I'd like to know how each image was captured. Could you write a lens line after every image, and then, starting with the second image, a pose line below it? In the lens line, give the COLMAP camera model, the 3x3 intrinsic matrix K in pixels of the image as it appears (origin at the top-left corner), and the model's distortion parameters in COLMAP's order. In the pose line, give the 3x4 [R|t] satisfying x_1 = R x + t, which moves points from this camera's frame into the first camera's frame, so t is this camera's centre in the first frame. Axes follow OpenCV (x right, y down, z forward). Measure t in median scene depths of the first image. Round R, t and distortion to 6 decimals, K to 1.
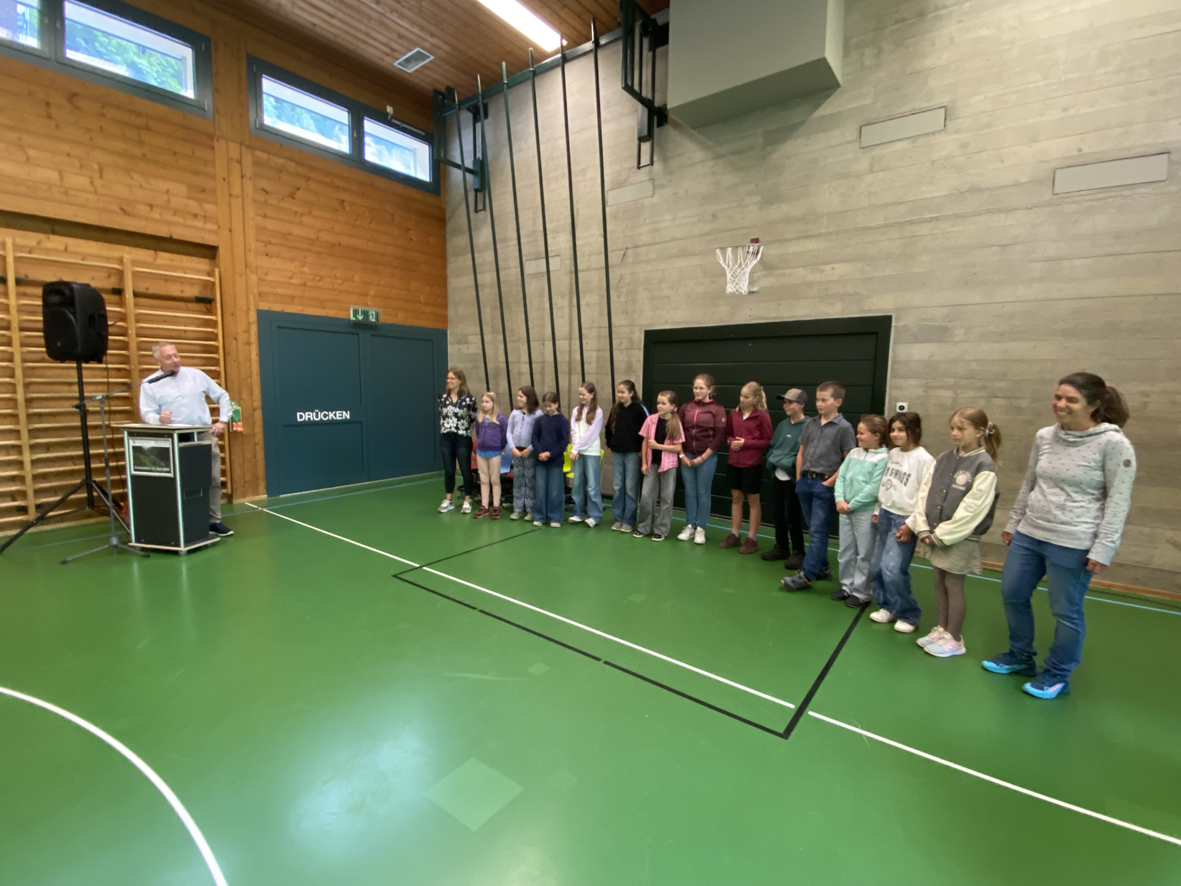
lens RADIAL K [[525.2, 0, 590.5], [0, 525.2, 443.0], [0, 0, 1]] dist [0.016268, -0.022866]
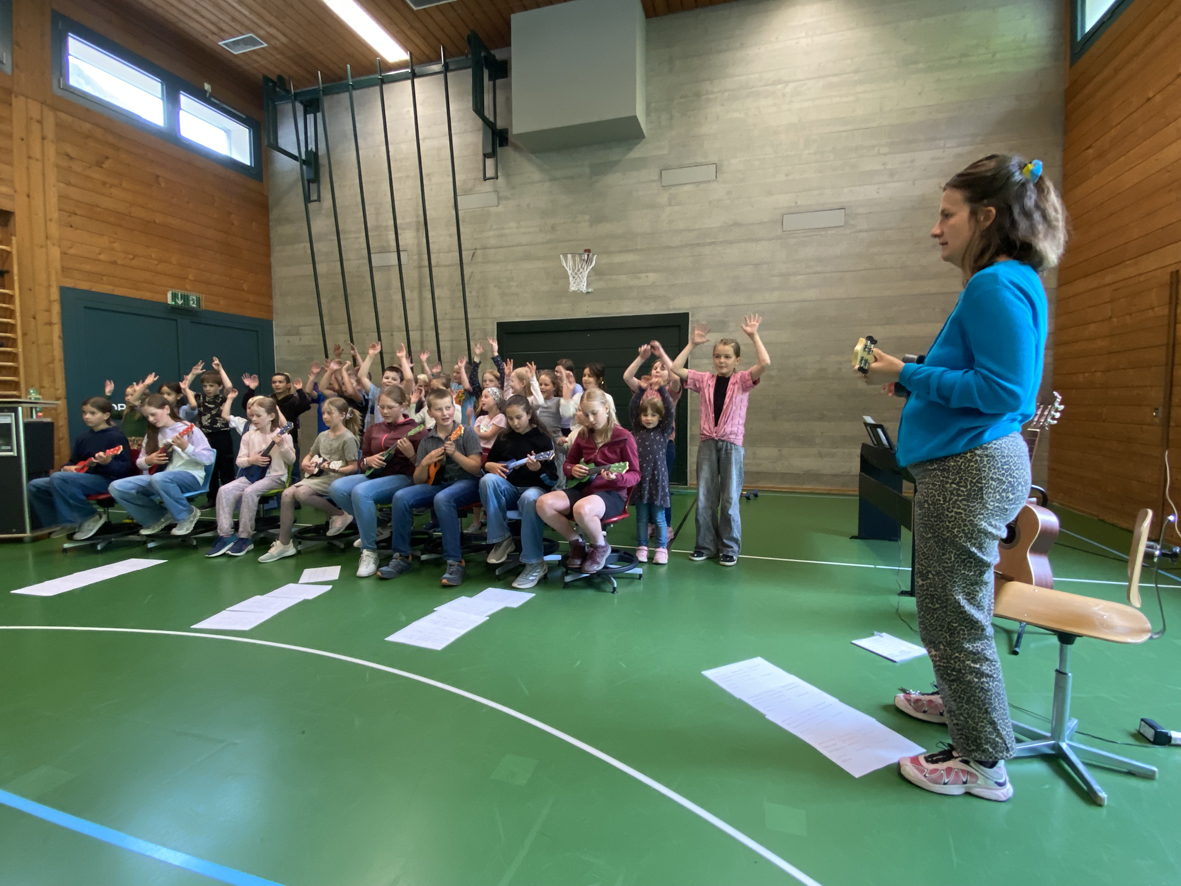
lens RADIAL K [[550.0, 0, 589.1], [0, 550.0, 446.6], [0, 0, 1]] dist [0.018024, -0.019373]
pose [[0.936013, -0.046814, 0.348838, -0.140757], [0.057996, 0.998081, -0.021675, 0.092884], [-0.347154, 0.040519, 0.936932, -0.174583]]
